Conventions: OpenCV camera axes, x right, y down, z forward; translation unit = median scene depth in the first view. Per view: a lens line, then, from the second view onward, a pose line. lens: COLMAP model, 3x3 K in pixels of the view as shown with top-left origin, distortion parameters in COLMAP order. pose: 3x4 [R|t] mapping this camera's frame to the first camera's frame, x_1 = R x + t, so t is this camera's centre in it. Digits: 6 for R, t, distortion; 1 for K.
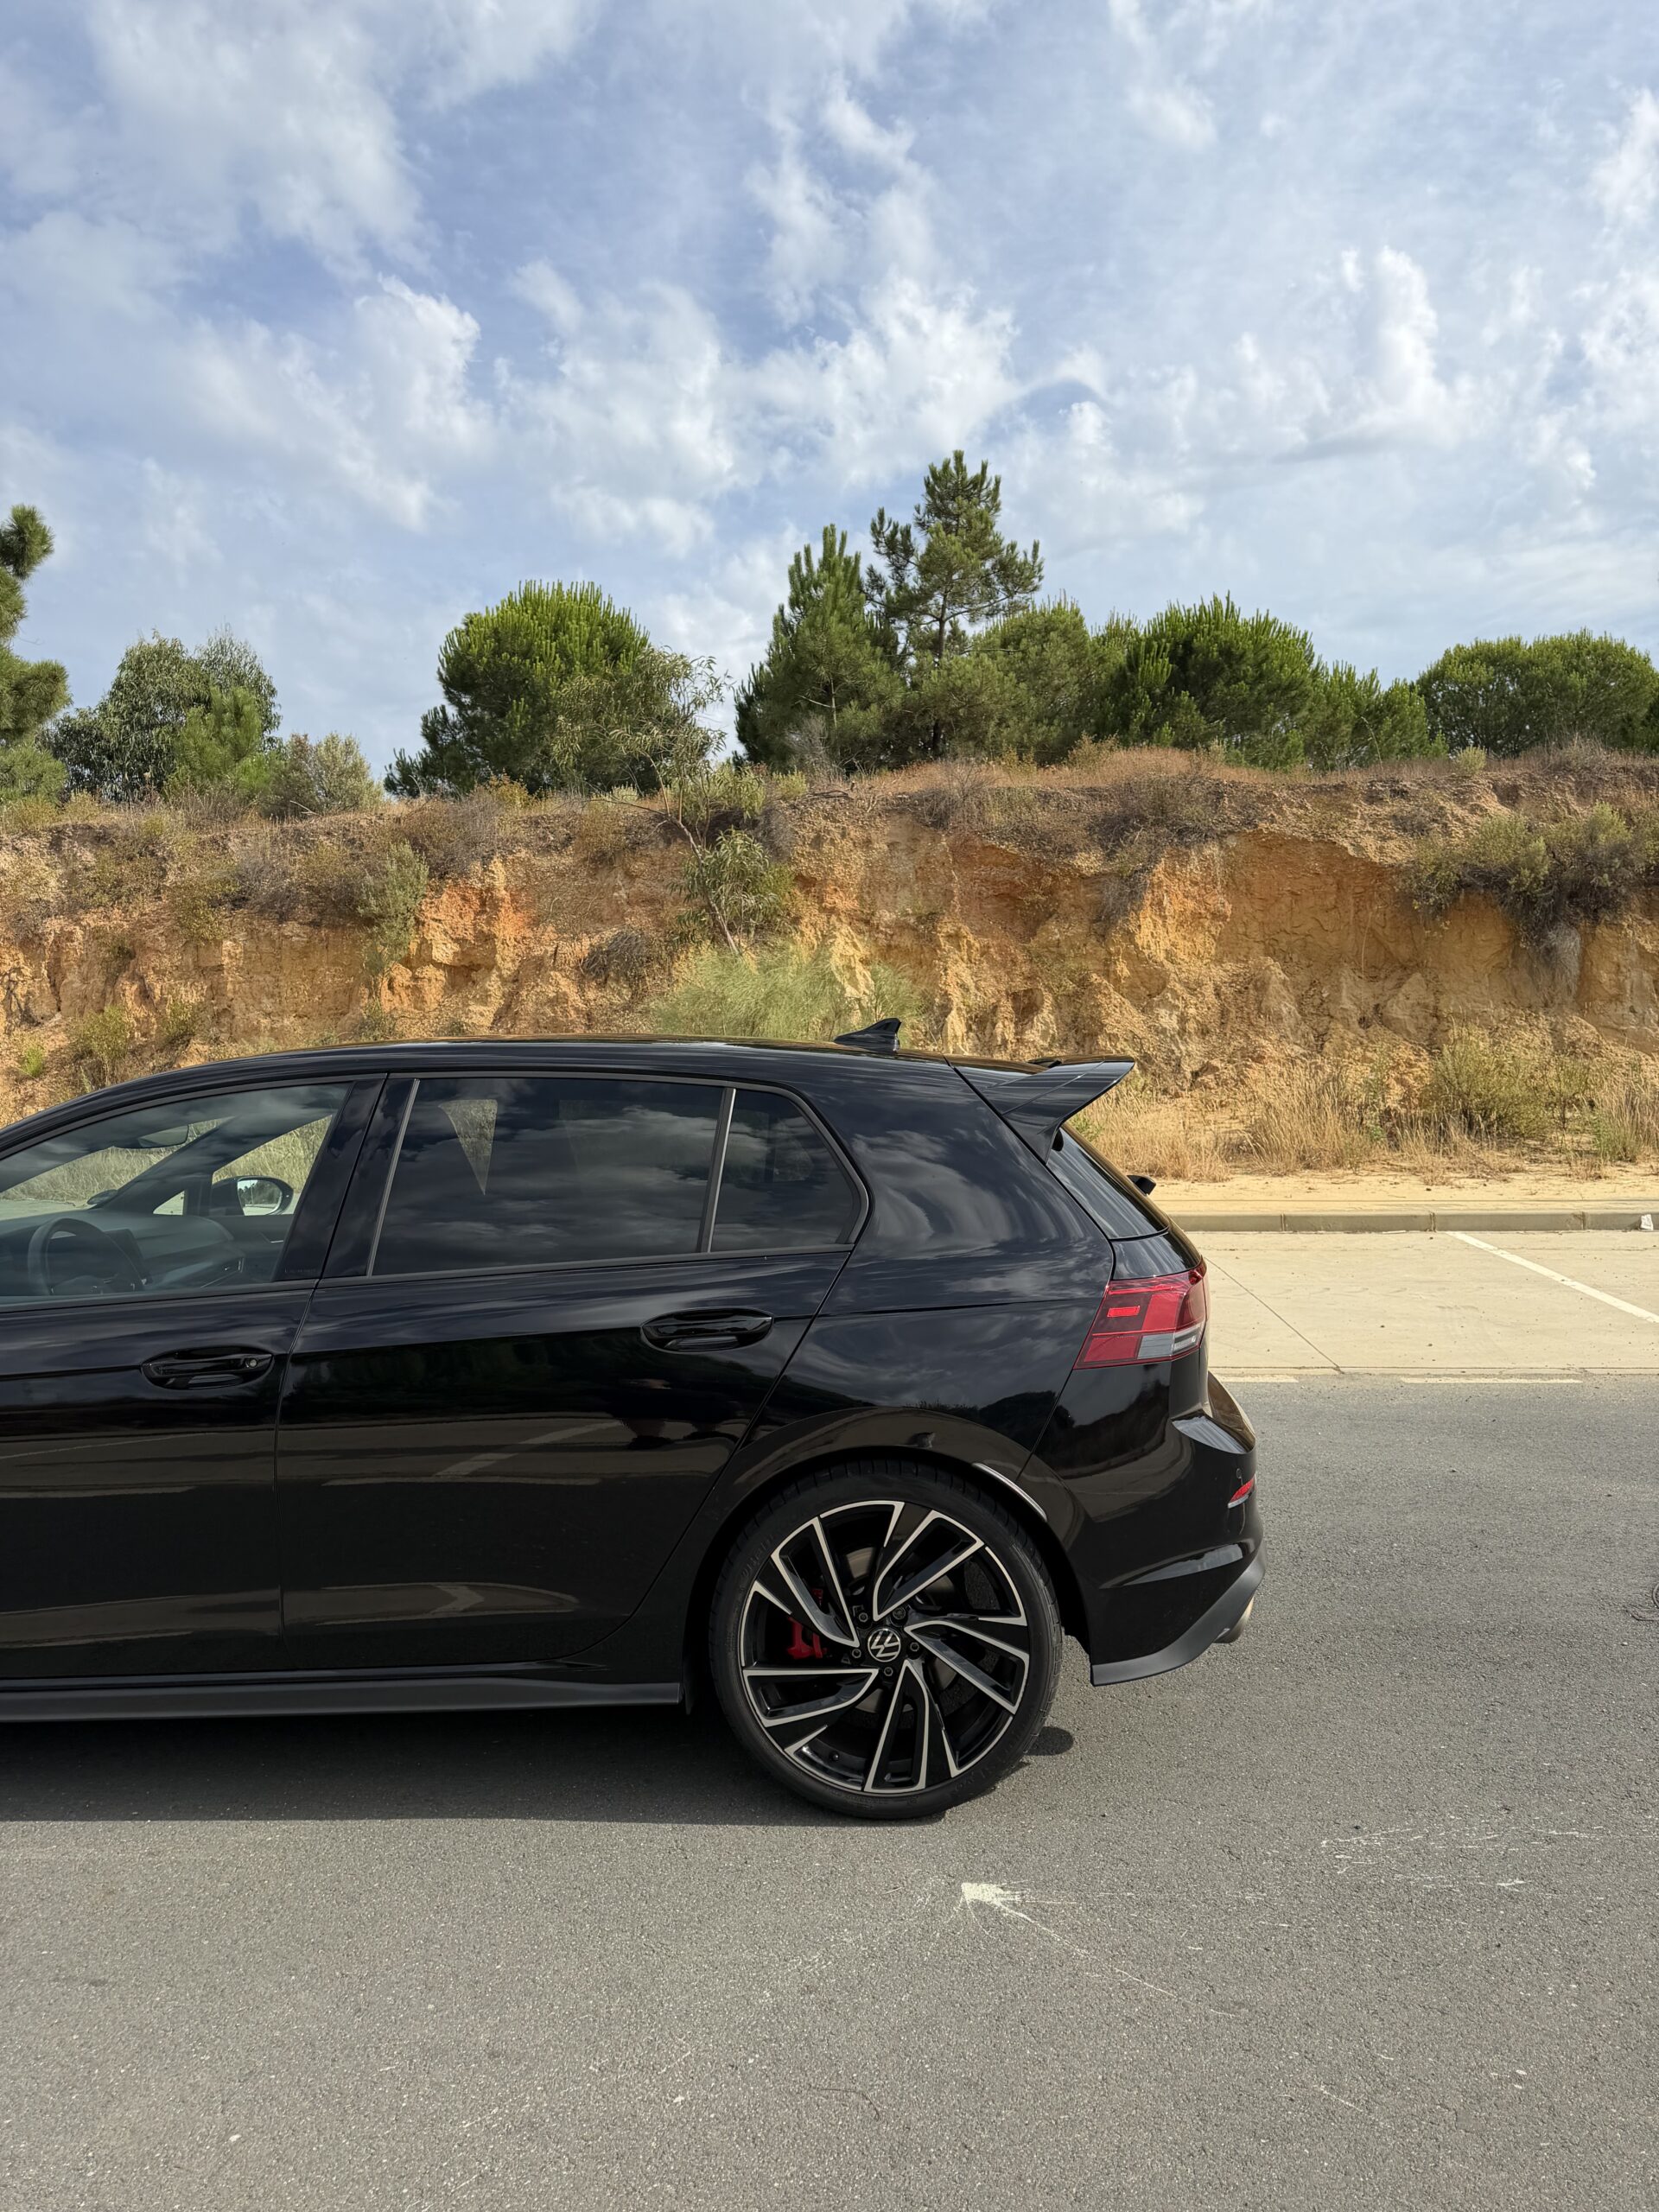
lens RADIAL K [[1542.4, 0, 879.9], [0, 1542.4, 1101.9], [0, 0, 1]] dist [0.025478, -0.054908]
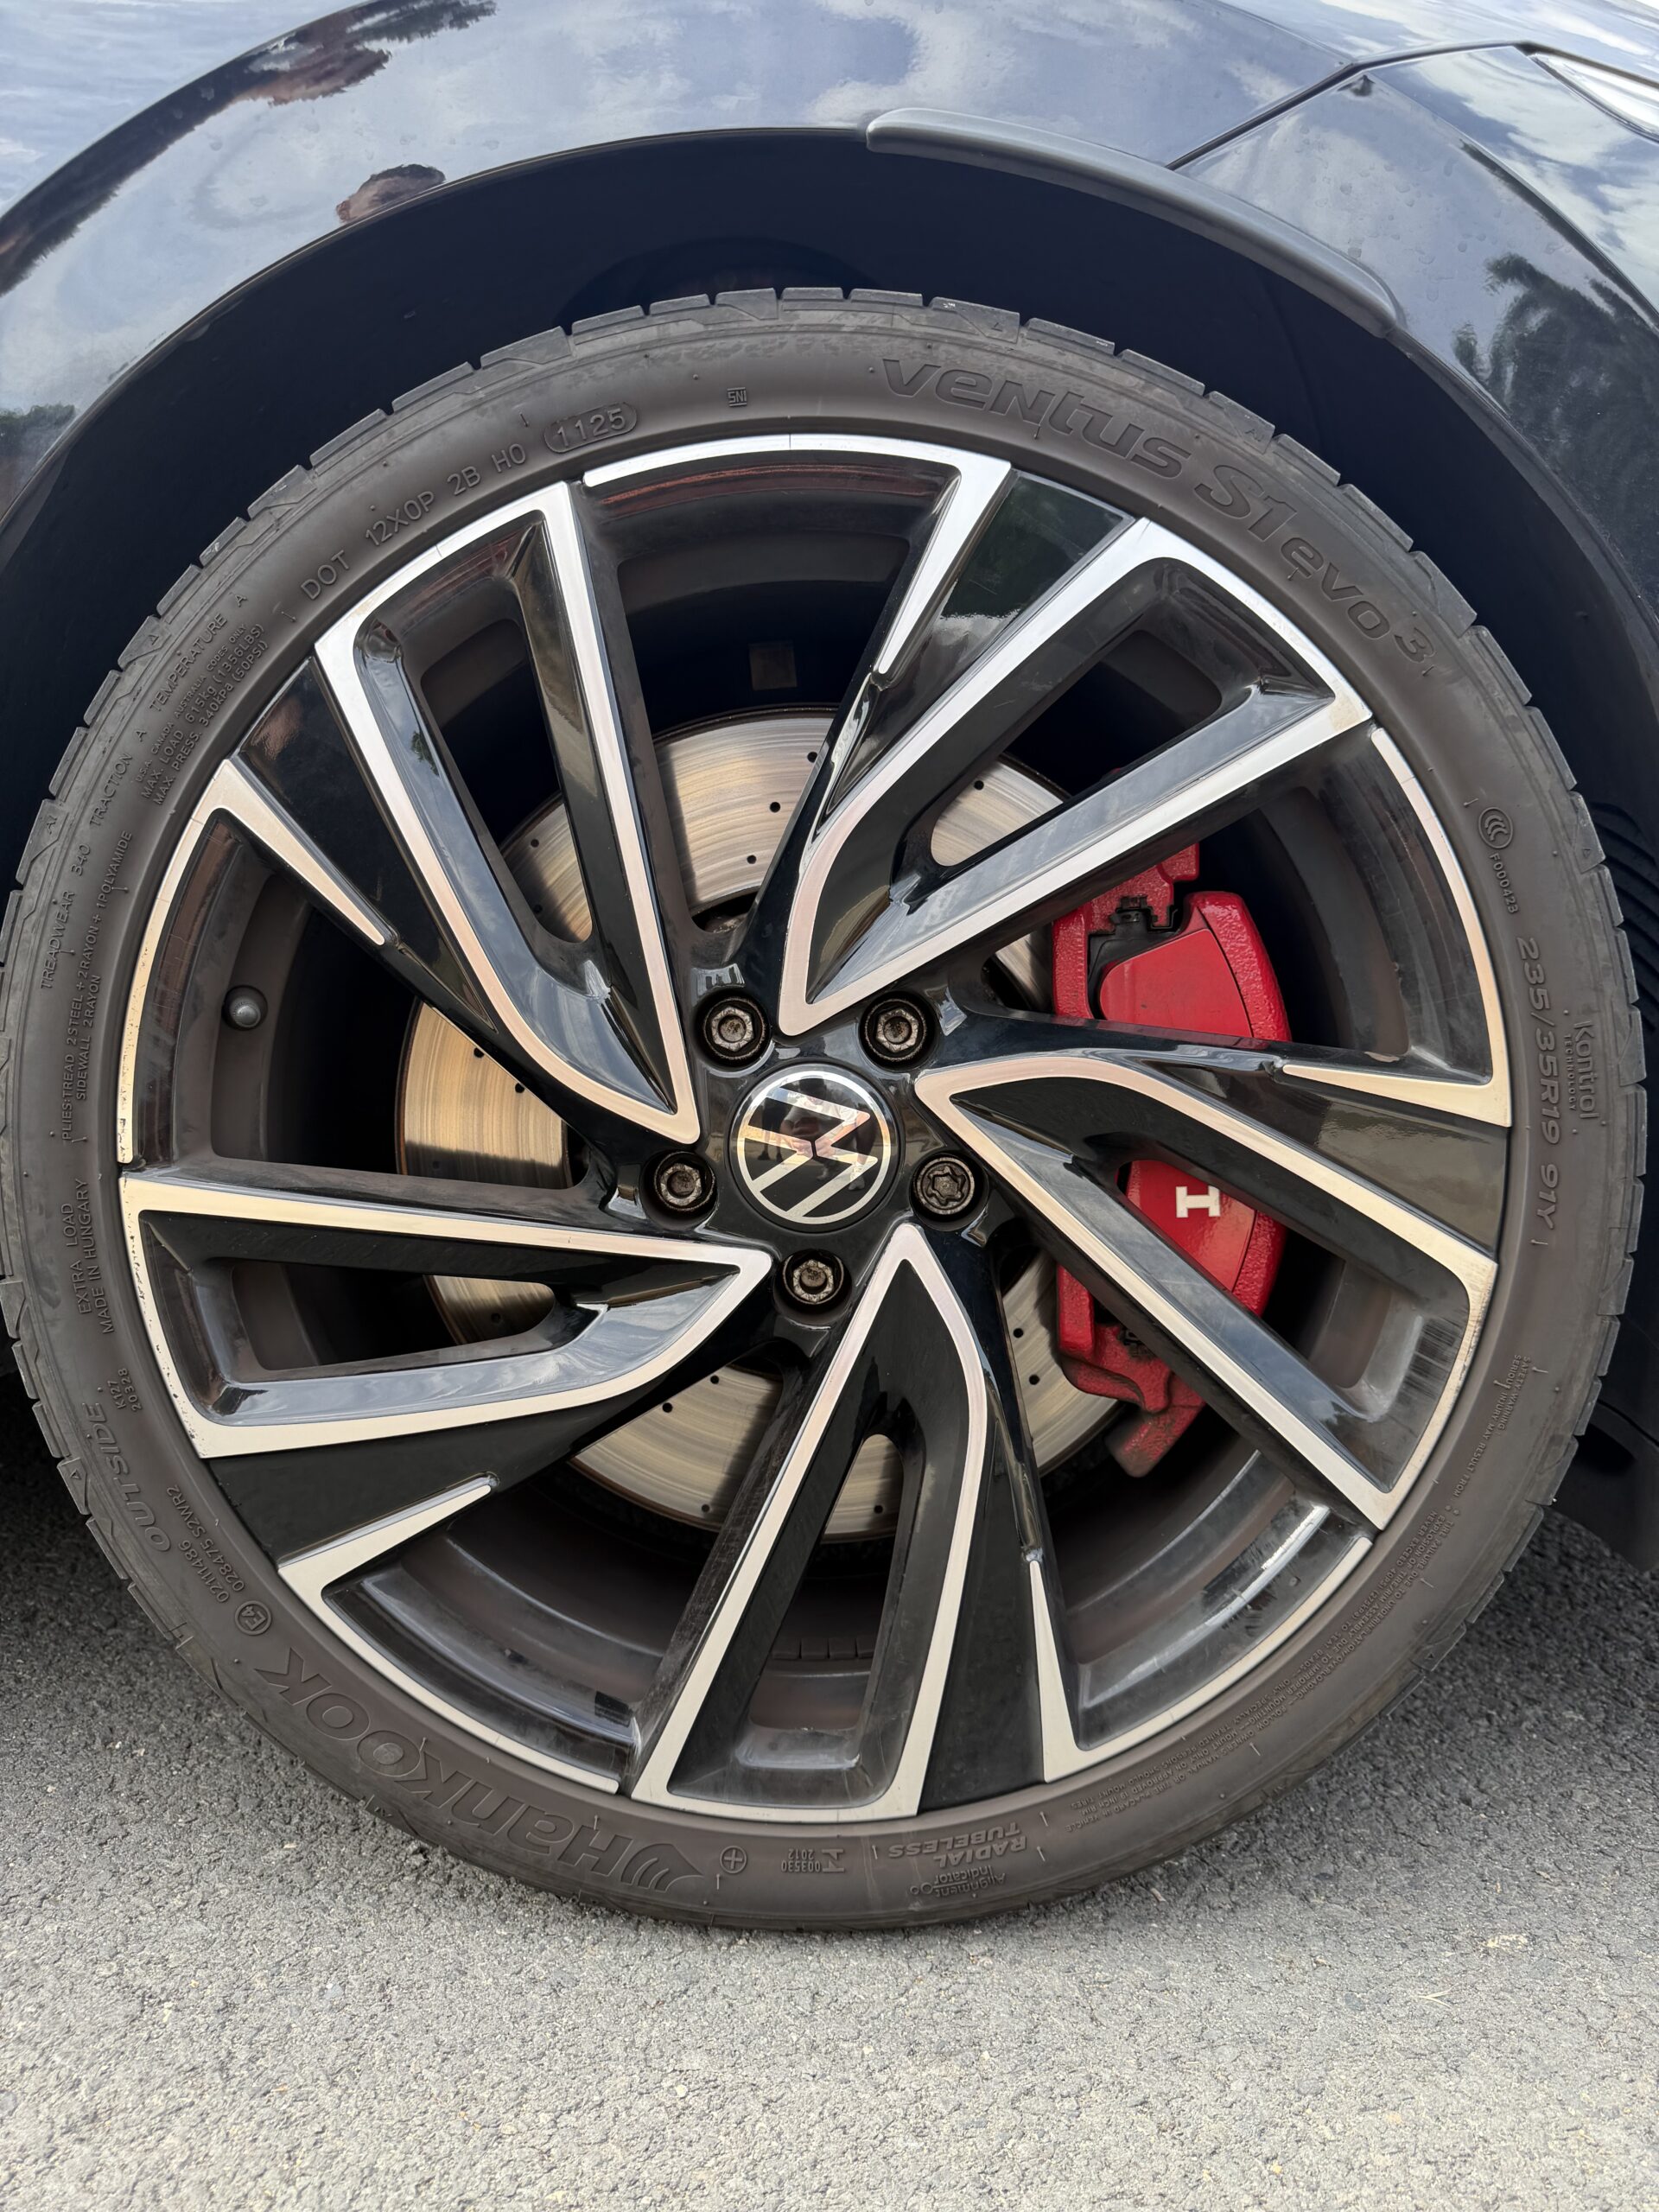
lens RADIAL K [[1542.4, 0, 812.8], [0, 1542.4, 1097.9], [0, 0, 1]] dist [0.025478, -0.054908]
pose [[0.990538, 0.129039, 0.046734, -0.001220], [-0.132480, 0.987944, 0.080102, 0.050700], [-0.035834, -0.085536, 0.995691, 0.122235]]
